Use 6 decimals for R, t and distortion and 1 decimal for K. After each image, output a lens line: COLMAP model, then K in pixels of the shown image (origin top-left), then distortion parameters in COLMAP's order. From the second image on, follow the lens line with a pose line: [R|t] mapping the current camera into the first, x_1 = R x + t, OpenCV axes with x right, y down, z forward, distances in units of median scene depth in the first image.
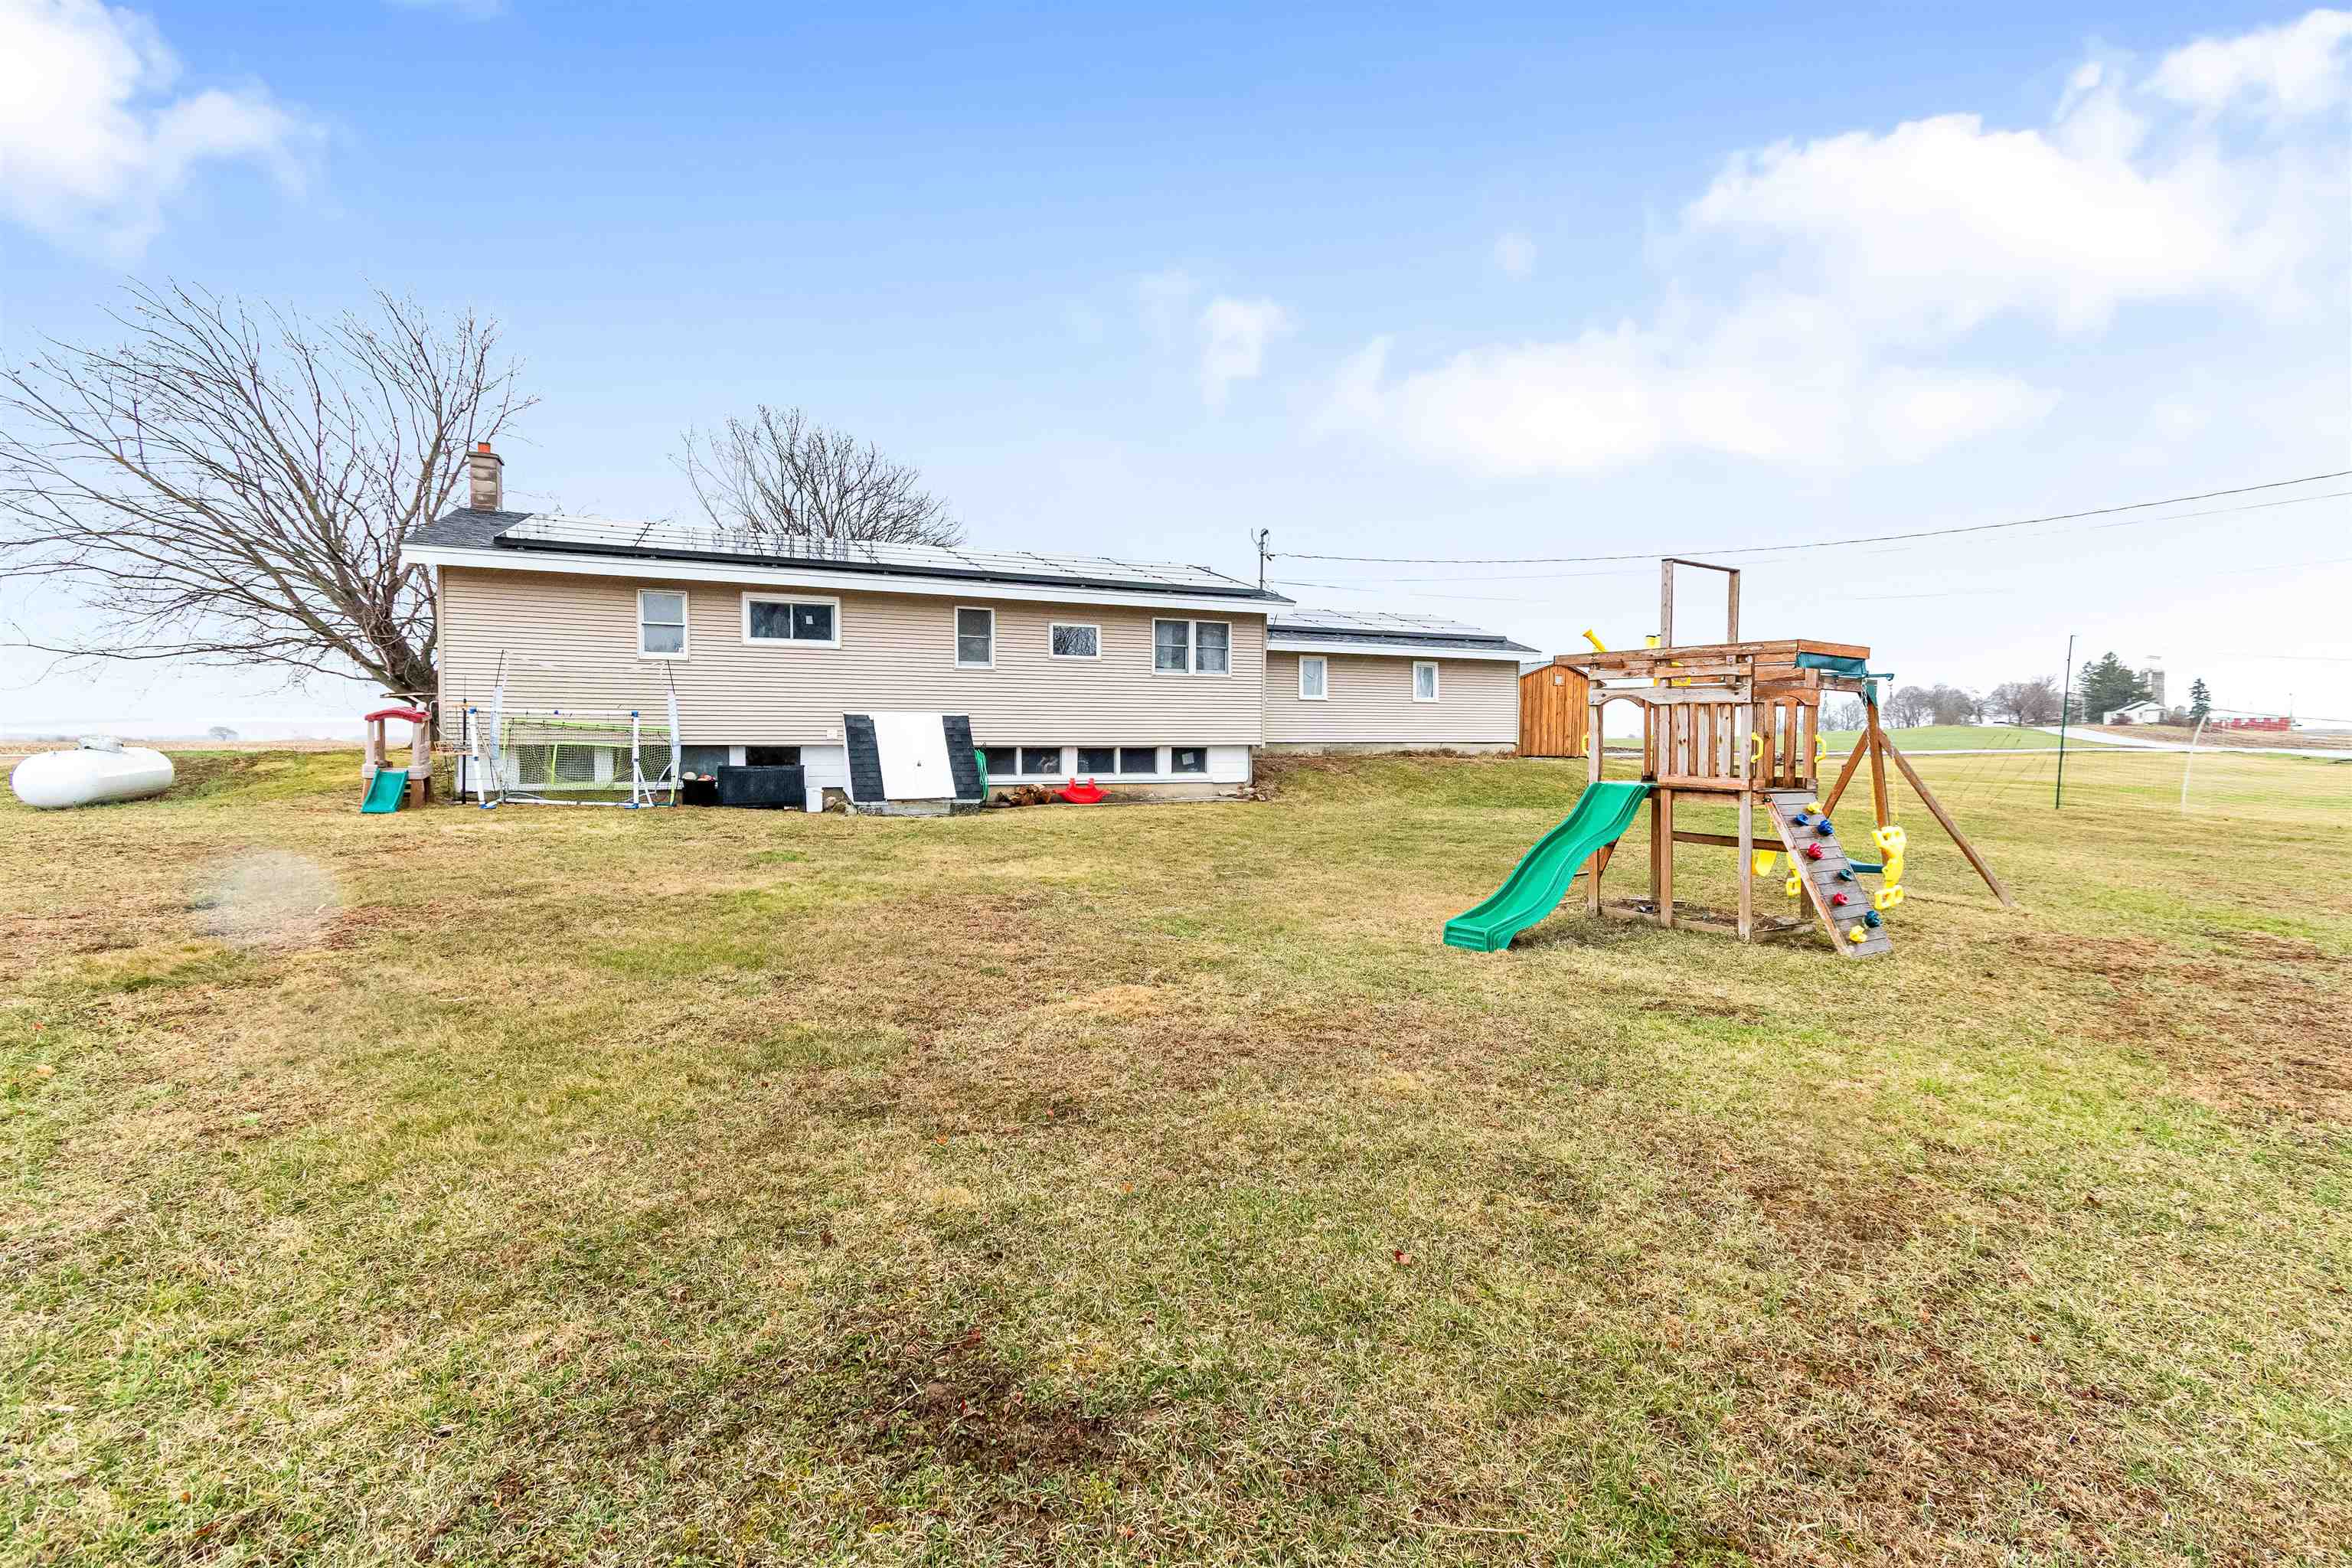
lens RADIAL K [[1035.2, 0, 1188.4], [0, 1035.2, 759.4], [0, 0, 1]] dist [0.012489, -0.000197]
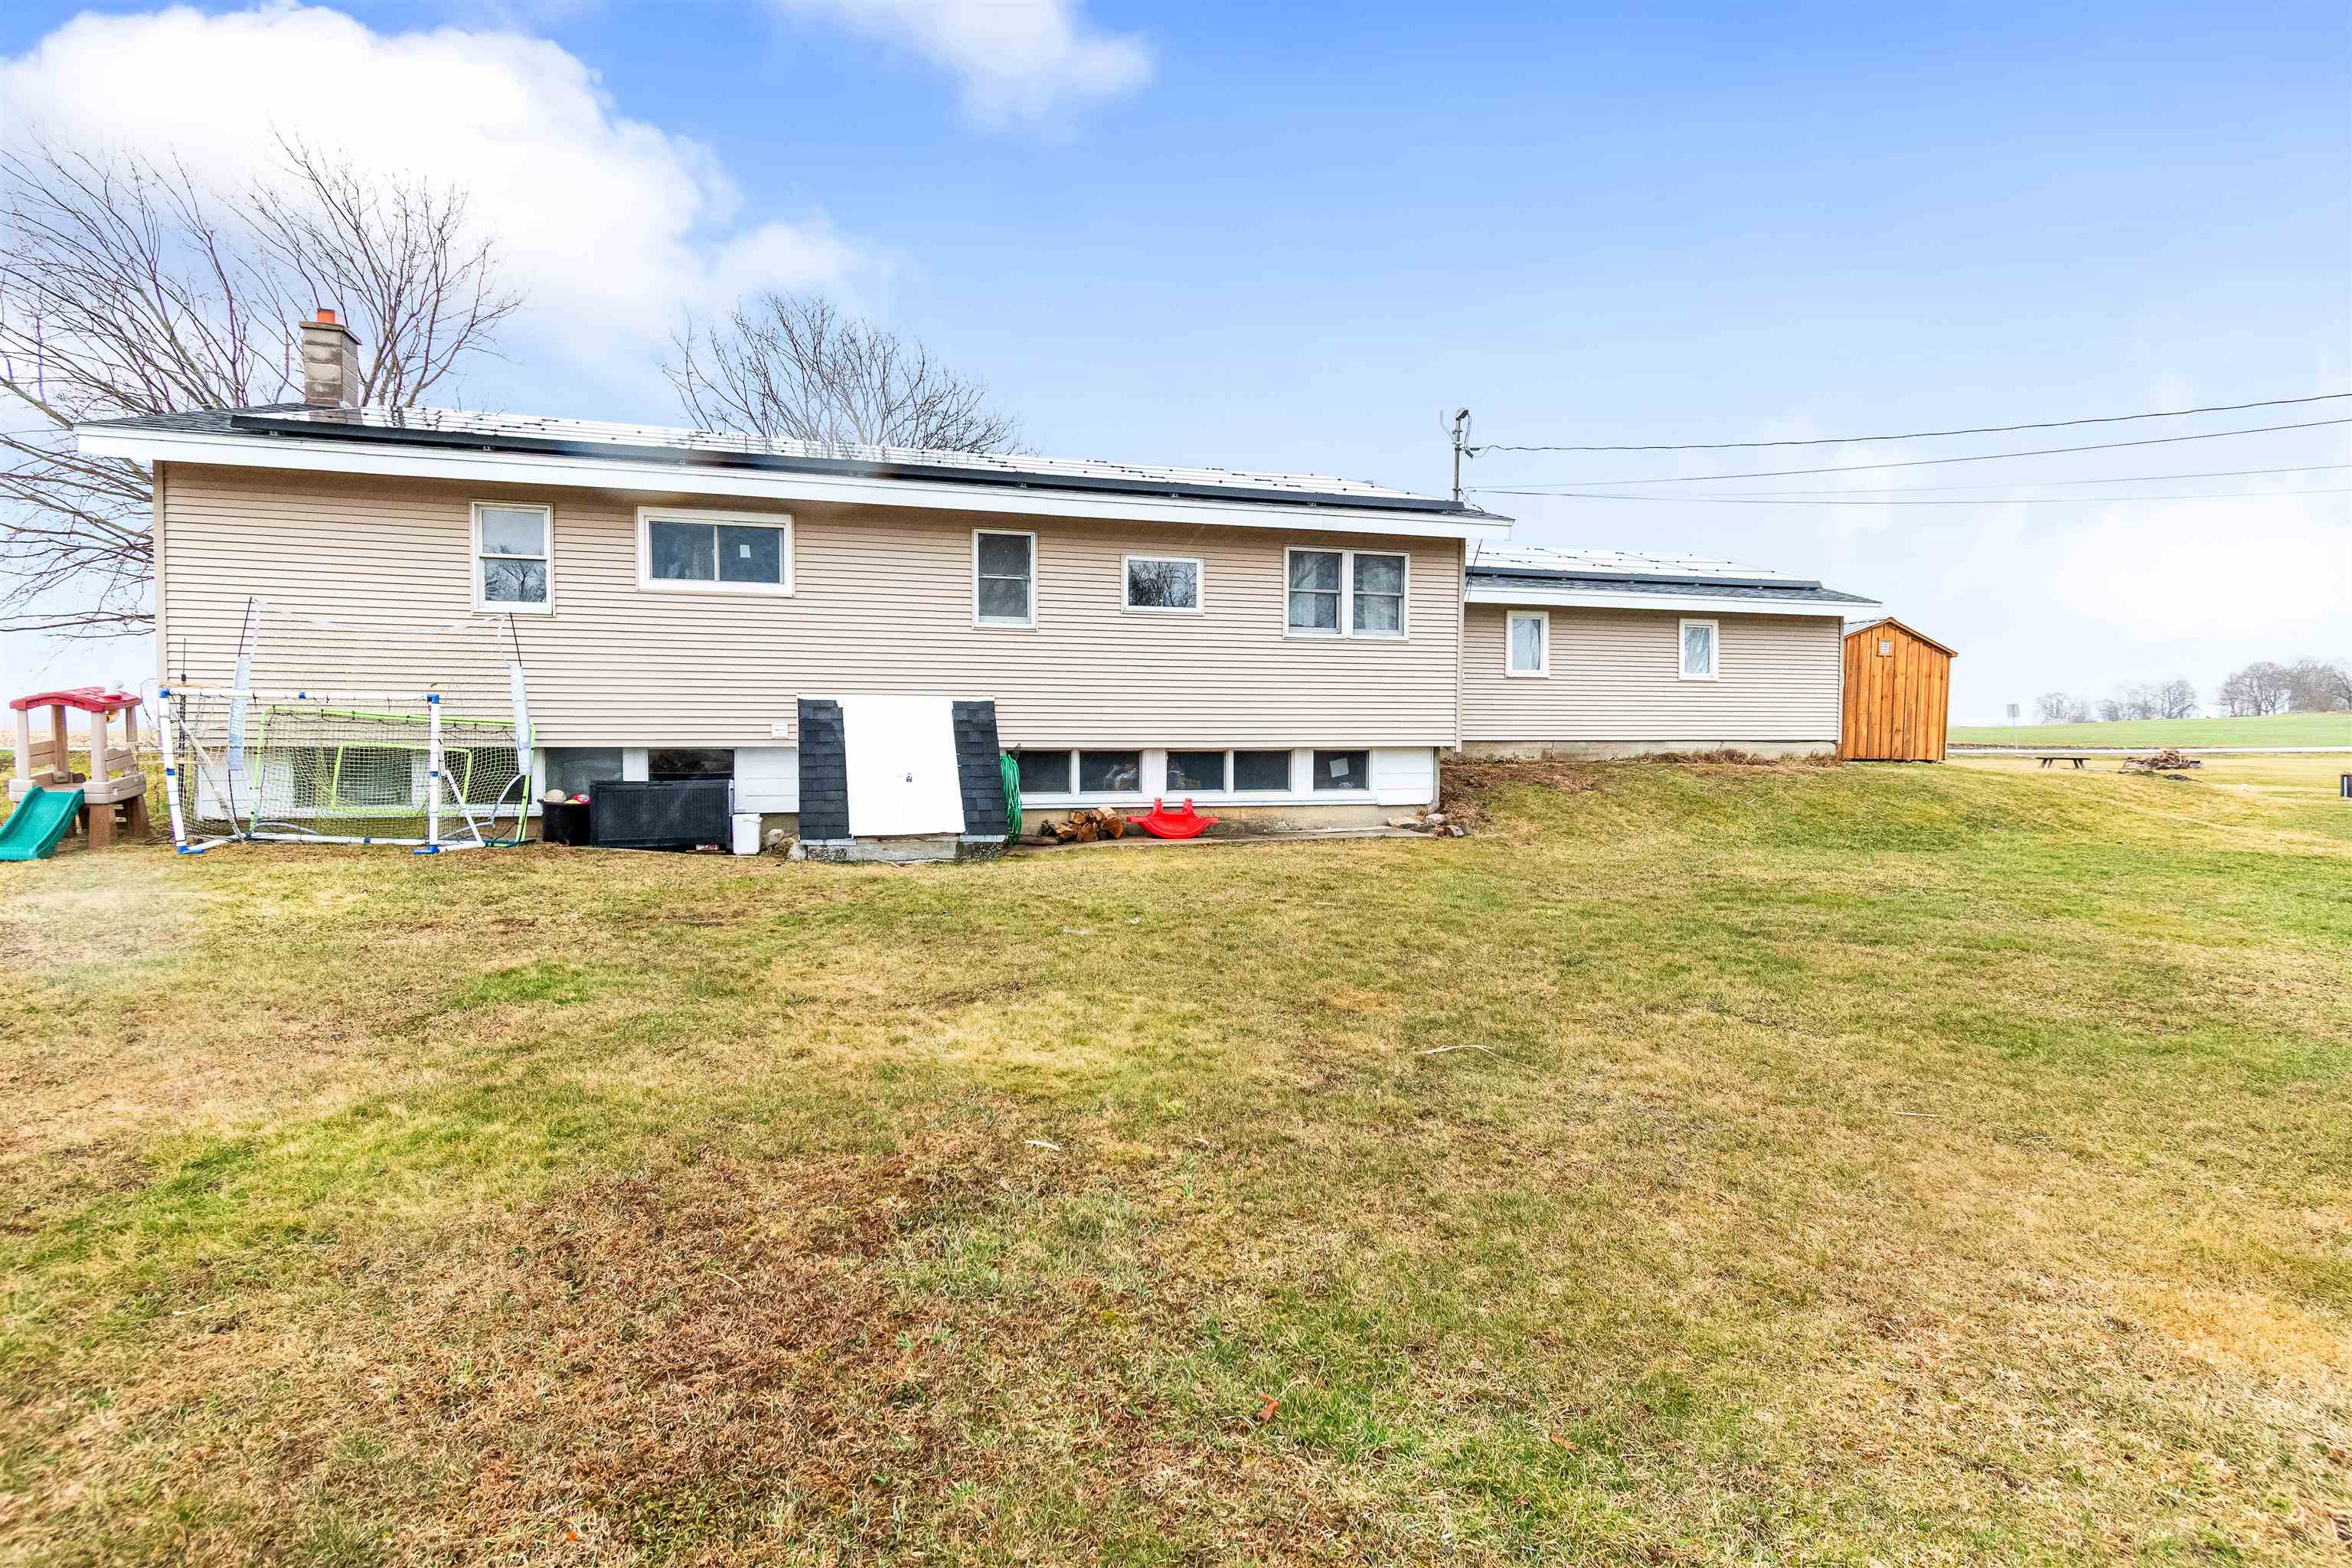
lens RADIAL K [[1165.8, 0, 1193.1], [0, 1165.8, 760.6], [0, 0, 1]] dist [0.019465, -0.000180]
pose [[0.993003, 0.004985, -0.117981, -0.005466], [-0.003993, 0.999955, 0.008646, -0.011642], [0.118018, -0.008114, 0.992978, 0.283847]]
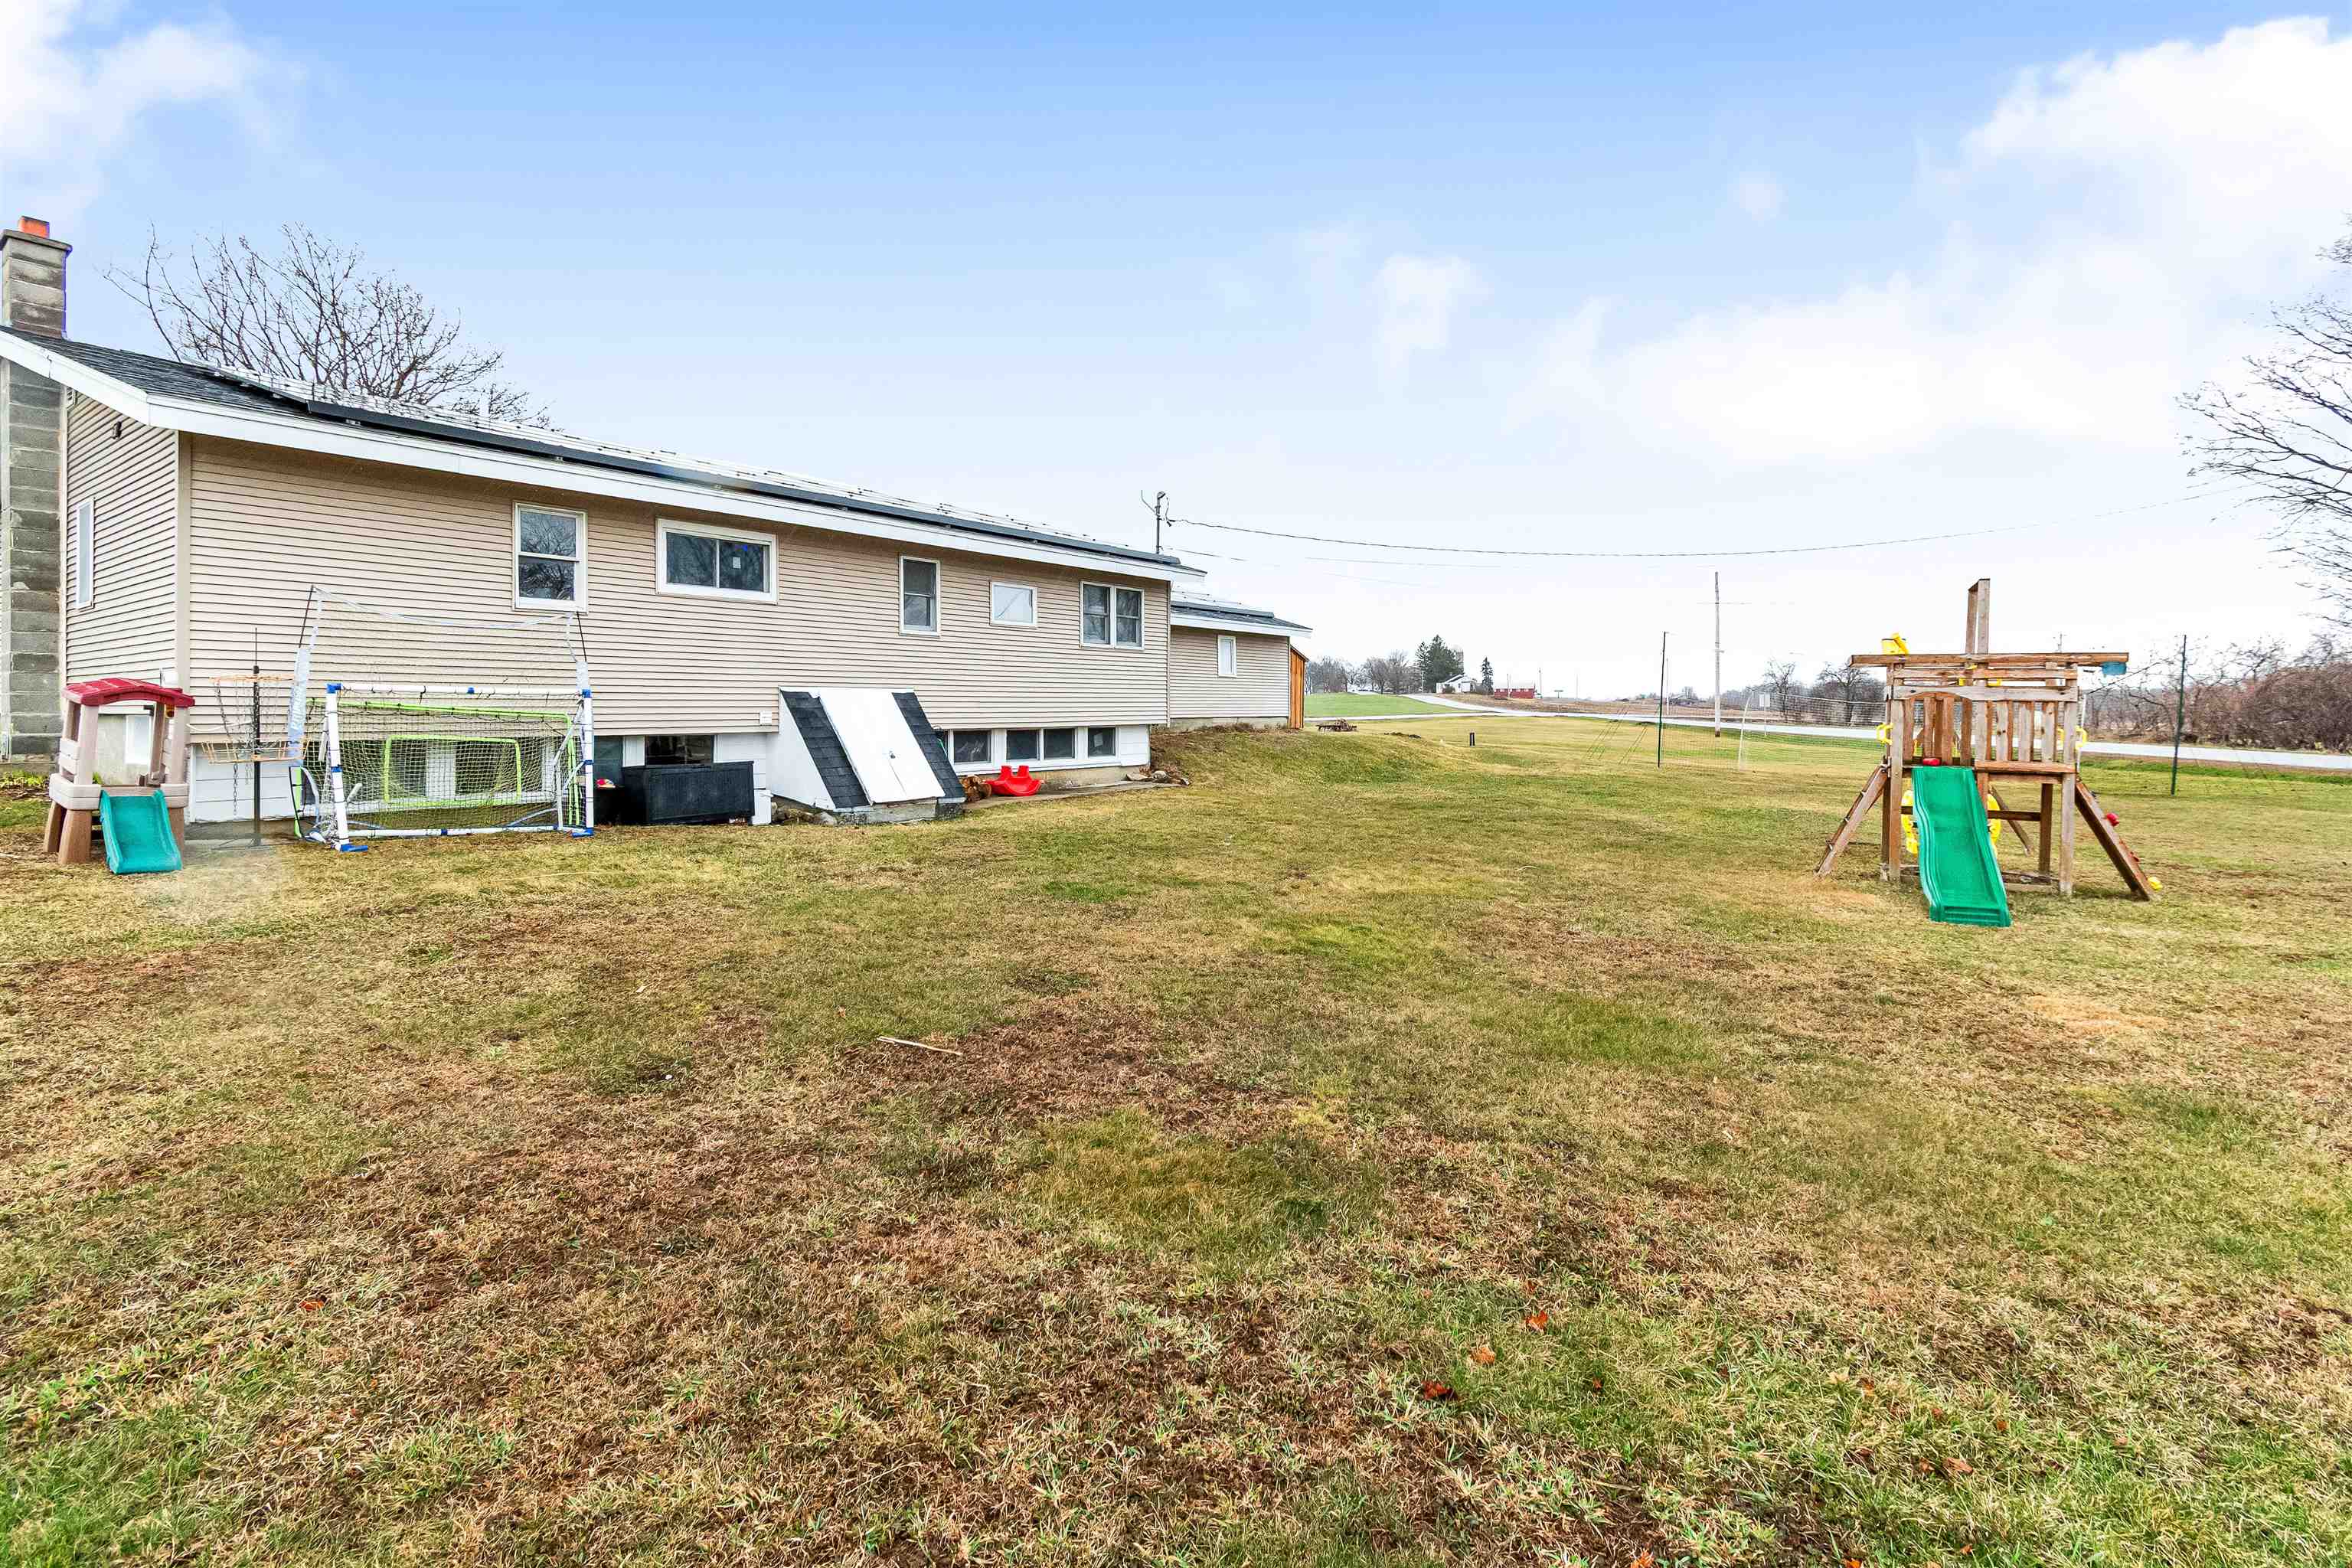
lens RADIAL K [[1087.2, 0, 1170.9], [0, 1087.2, 688.6], [0, 0, 1]] dist [0.015808, -0.000406]
pose [[0.873572, 0.006517, 0.486652, -0.423611], [0.009662, 0.999481, -0.030729, -0.016608], [-0.486599, 0.031546, 0.873055, 0.159218]]
